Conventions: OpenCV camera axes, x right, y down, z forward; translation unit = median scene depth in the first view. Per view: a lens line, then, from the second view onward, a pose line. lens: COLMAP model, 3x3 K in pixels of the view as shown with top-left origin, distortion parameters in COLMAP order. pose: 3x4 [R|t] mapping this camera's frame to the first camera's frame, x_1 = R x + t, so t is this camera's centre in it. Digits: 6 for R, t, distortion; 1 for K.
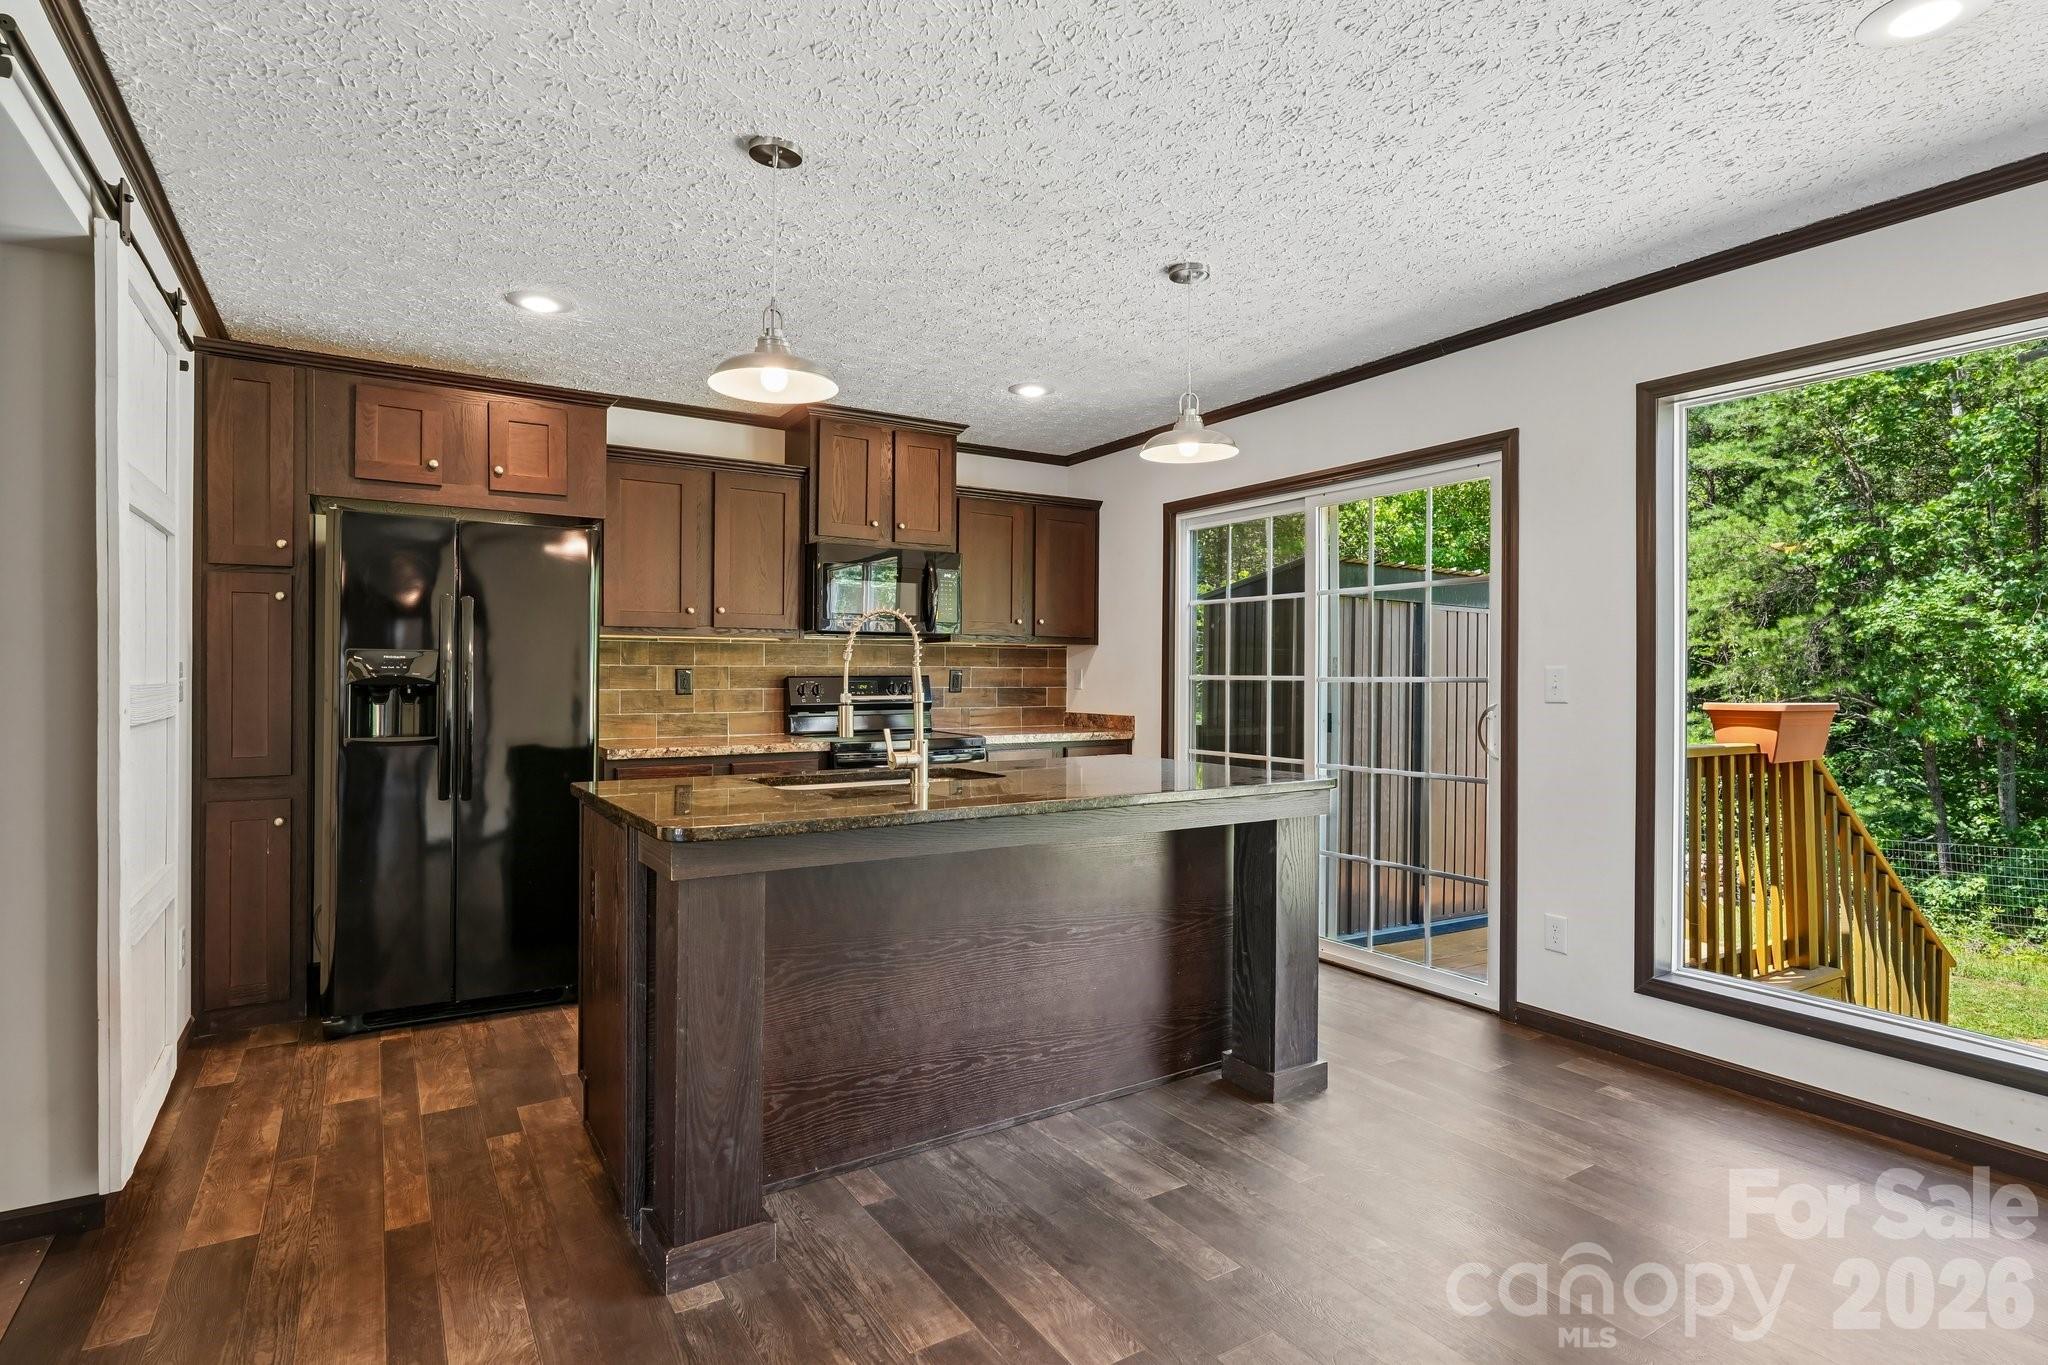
lens RADIAL K [[1037.1, 0, 1026.6], [0, 1037.1, 670.3], [0, 0, 1]] dist [-0.001062, -0.000249]
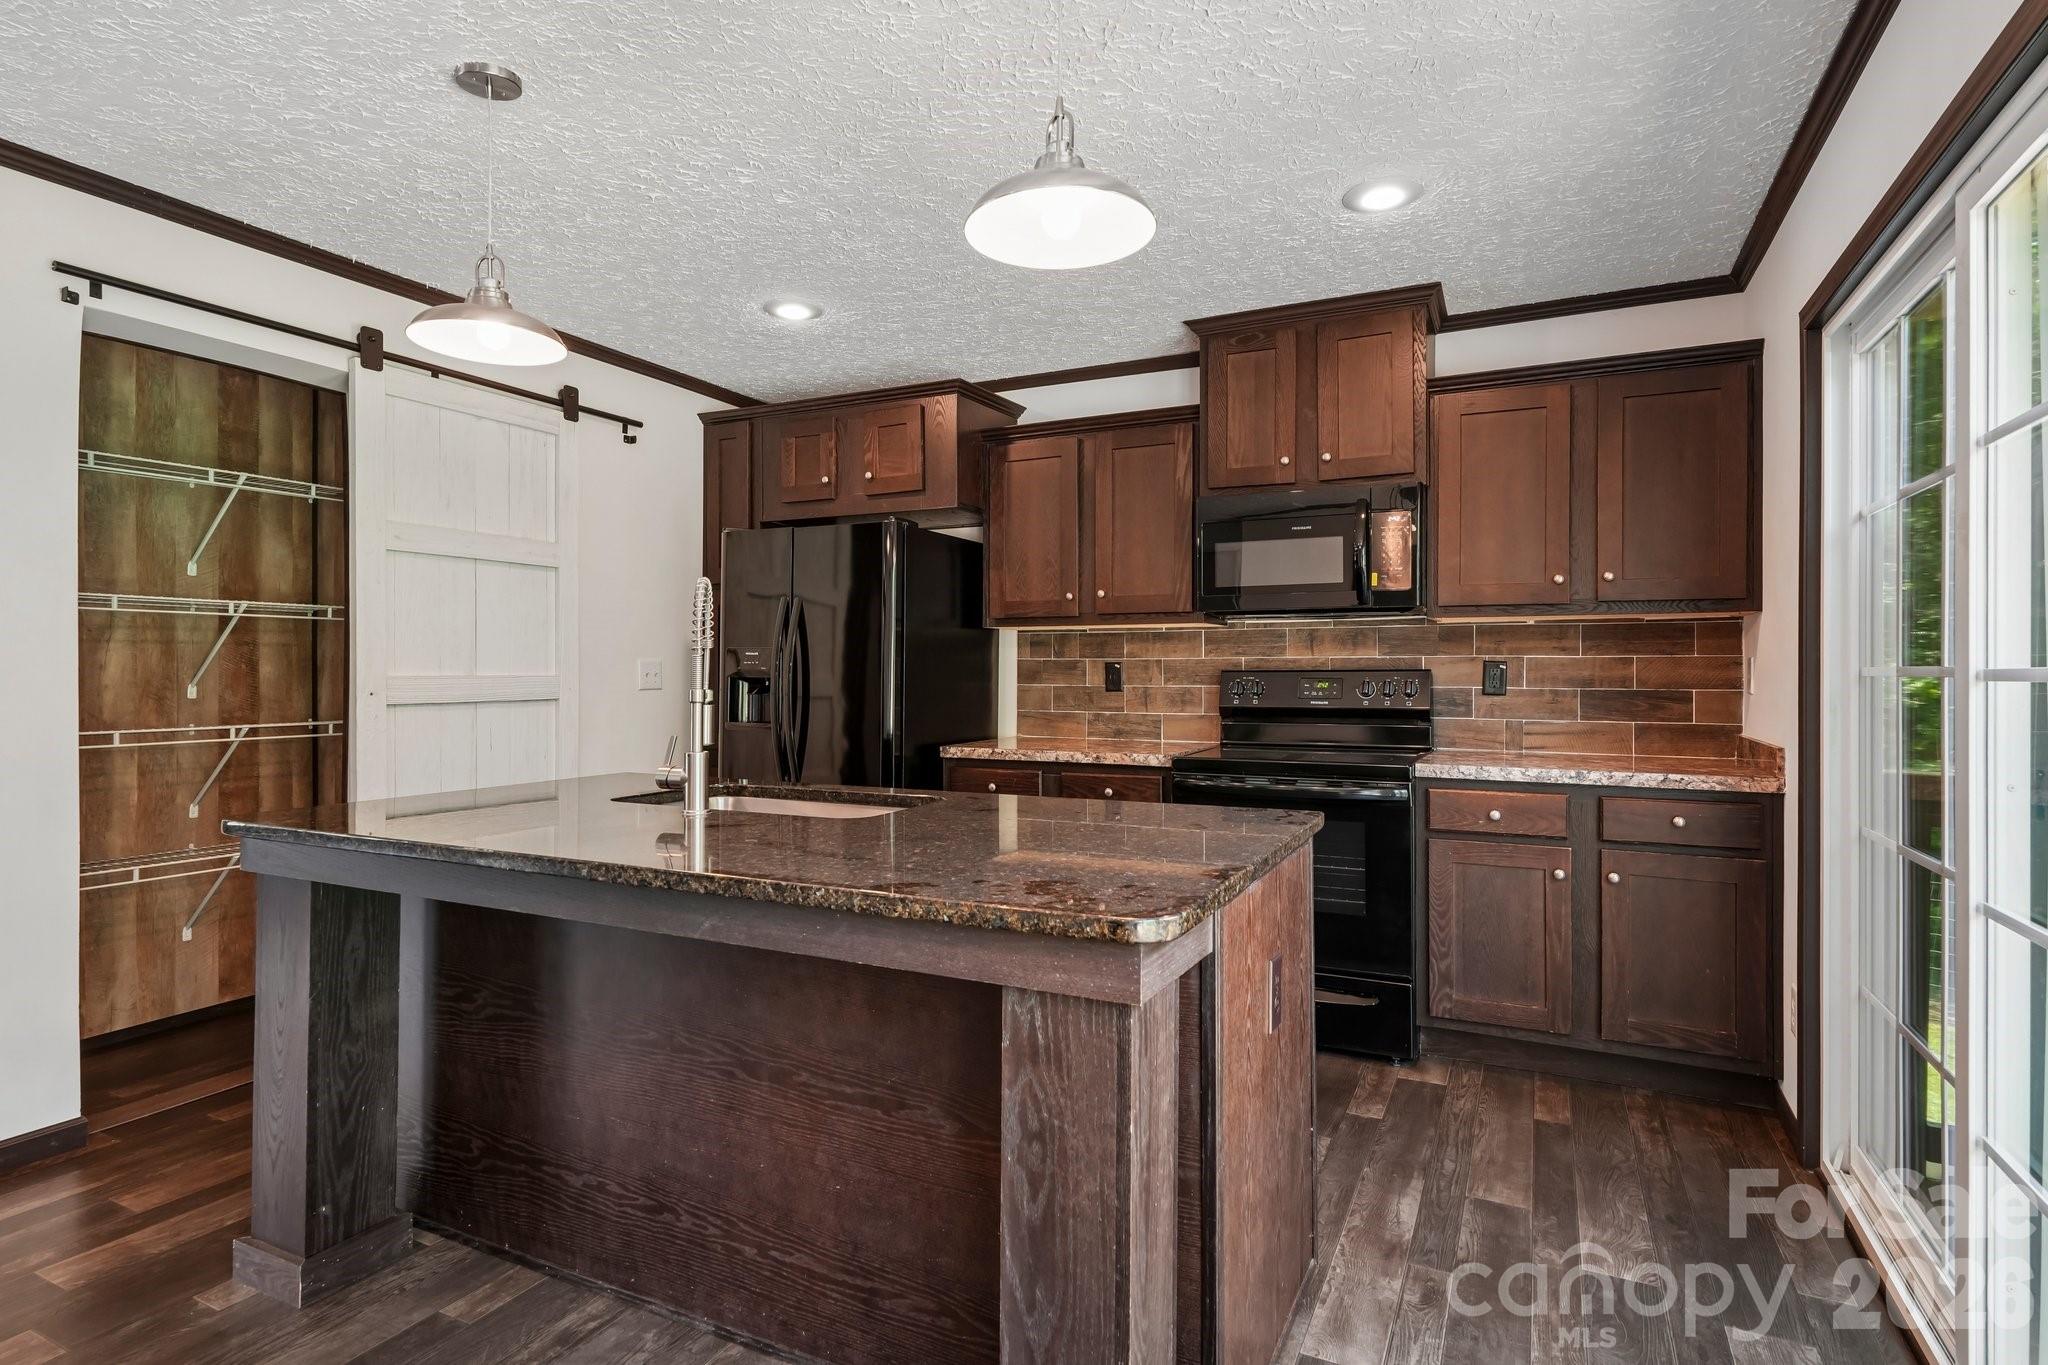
lens RADIAL K [[1037.1, 0, 1026.6], [0, 1037.1, 670.3], [0, 0, 1]] dist [-0.001062, -0.000249]
pose [[0.521662, -0.002400, -0.853149, 0.382643], [0.003652, 0.999993, -0.000580, 0.005565], [0.853144, -0.002813, 0.521667, 0.472271]]
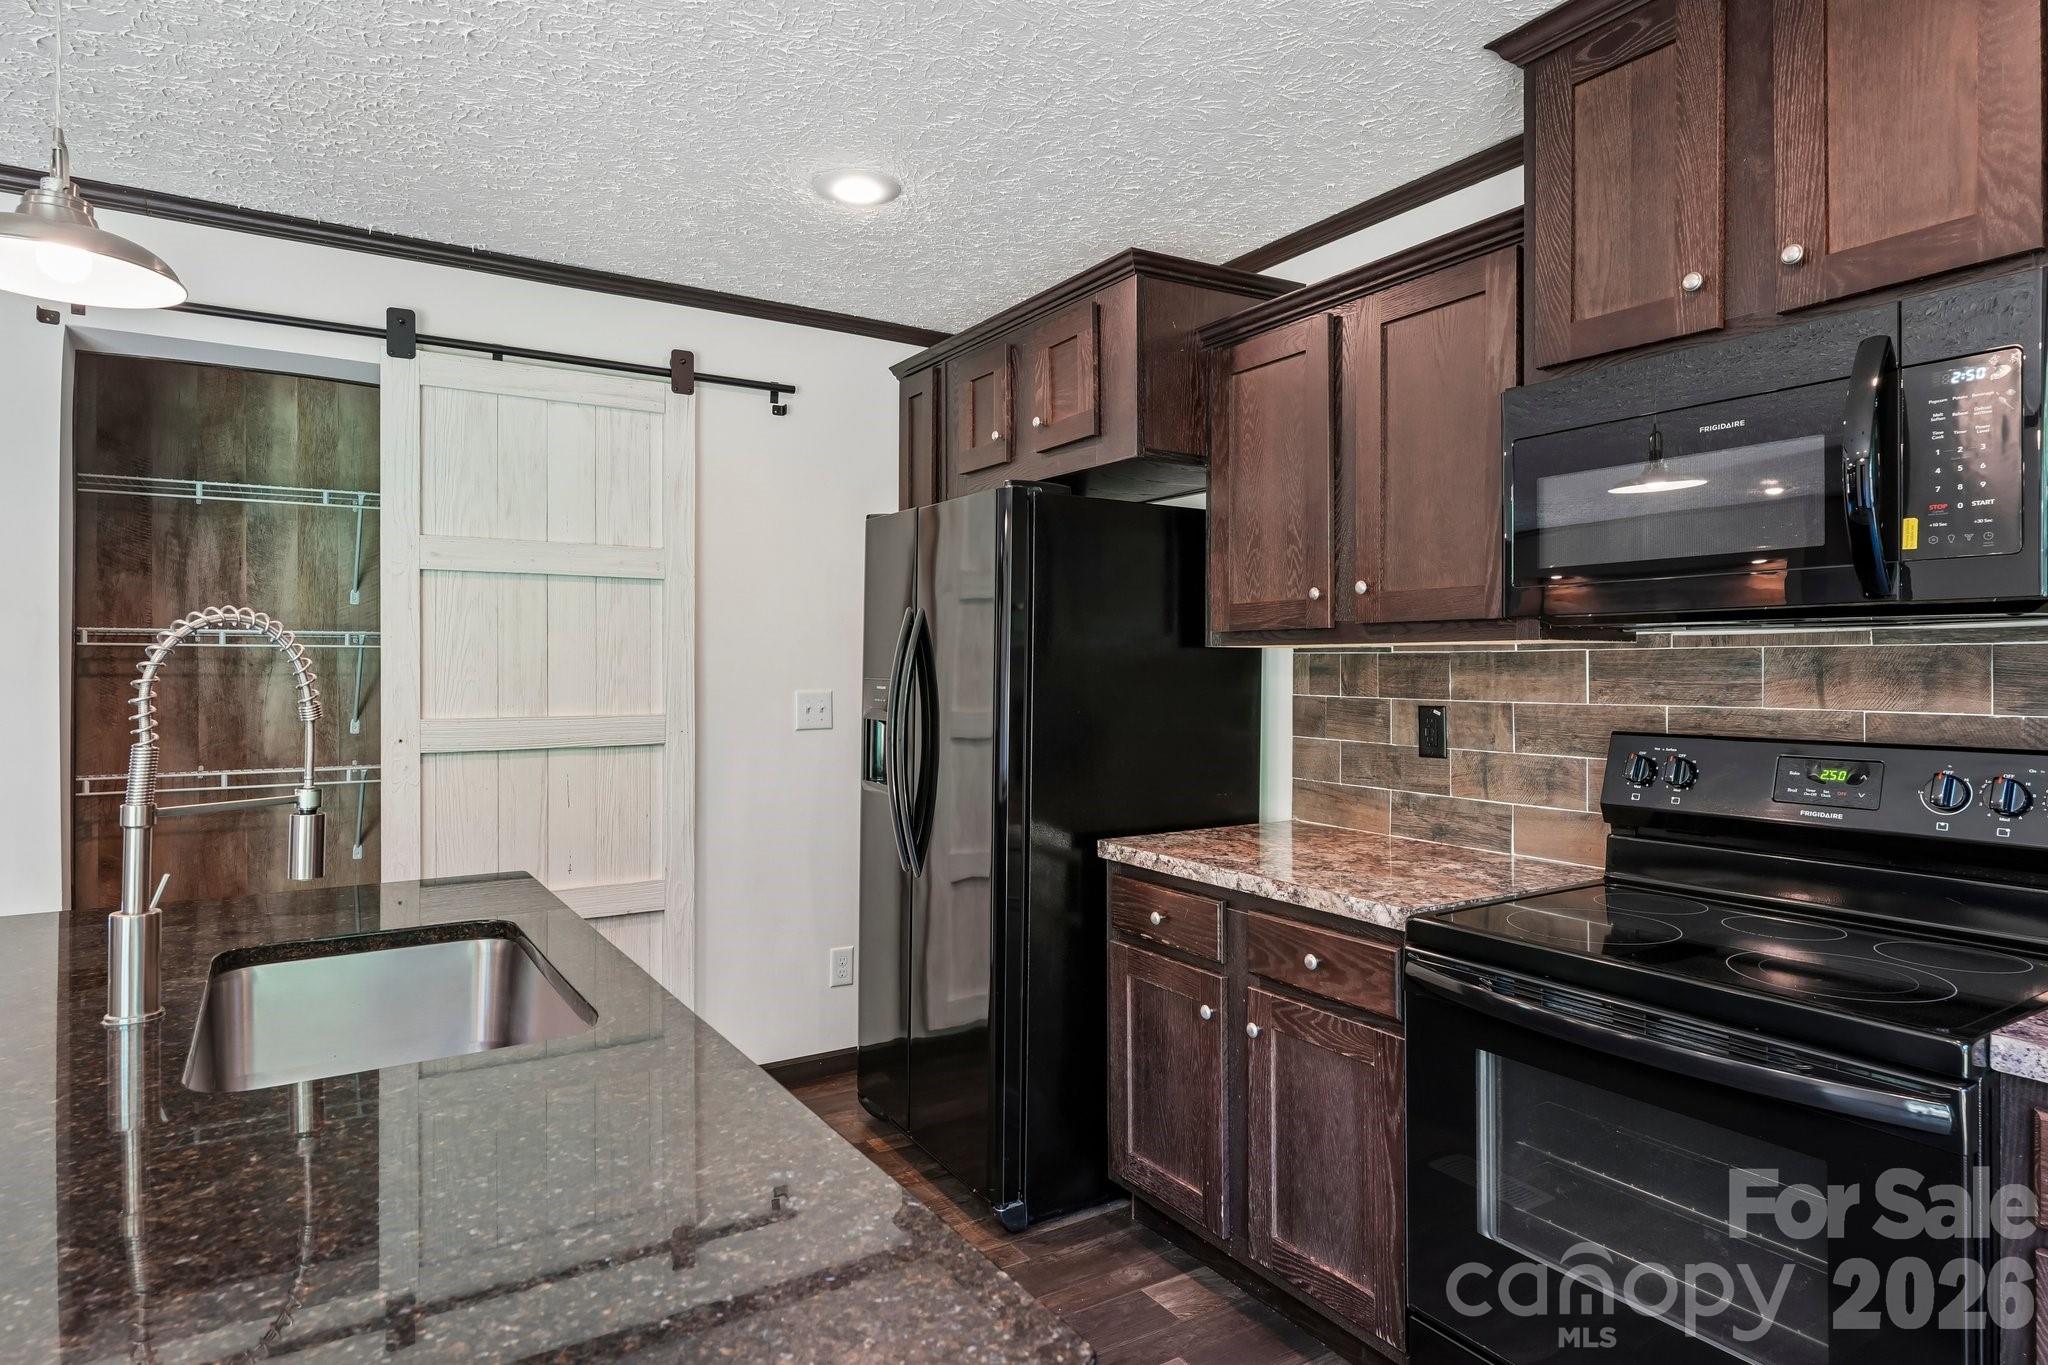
lens RADIAL K [[1137.6, 0, 1022.7], [0, 1137.6, 670.3], [0, 0, 1]] dist [-0.000617, 0.001532]
pose [[0.001985, 0.000496, -0.999998, 0.215448], [0.002064, 0.999998, 0.000500, -0.019102], [0.999996, -0.002065, 0.001984, 0.796601]]
